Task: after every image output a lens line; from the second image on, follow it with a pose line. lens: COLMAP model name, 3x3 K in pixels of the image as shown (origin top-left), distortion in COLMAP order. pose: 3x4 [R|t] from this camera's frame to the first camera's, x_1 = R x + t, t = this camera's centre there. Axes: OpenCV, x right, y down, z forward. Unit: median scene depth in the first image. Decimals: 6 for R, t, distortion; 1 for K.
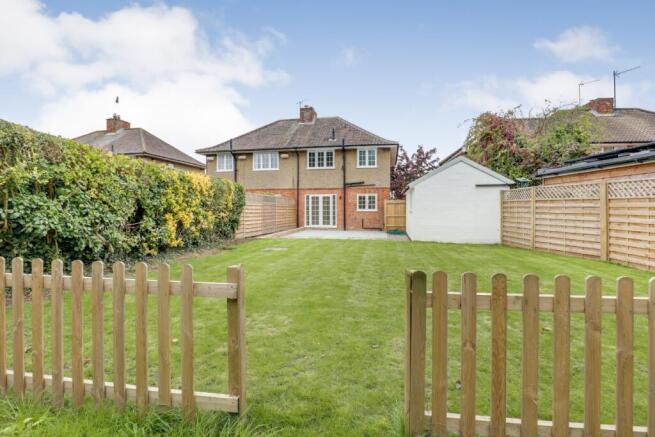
lens RADIAL K [[302.7, 0, 330.7], [0, 302.7, 218.1], [0, 0, 1]] dist [-0.018879, 0.002857]
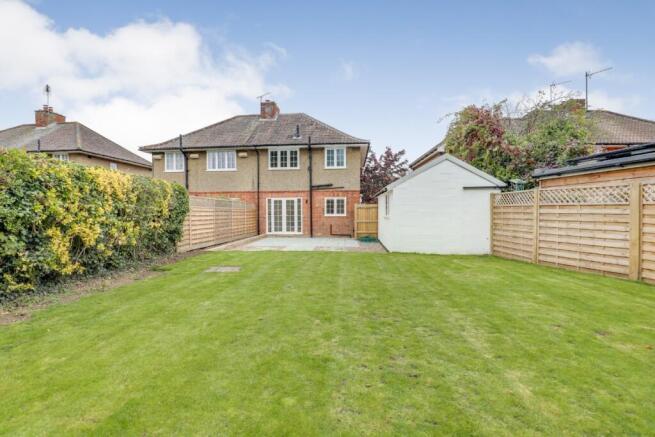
lens RADIAL K [[302.7, 0, 326.8], [0, 302.7, 213.1], [0, 0, 1]] dist [-0.018879, 0.002857]
pose [[0.994726, -0.005582, 0.102420, 0.001260], [0.008282, 0.999629, -0.025959, -0.013173], [-0.102237, 0.026671, 0.994402, 0.144099]]
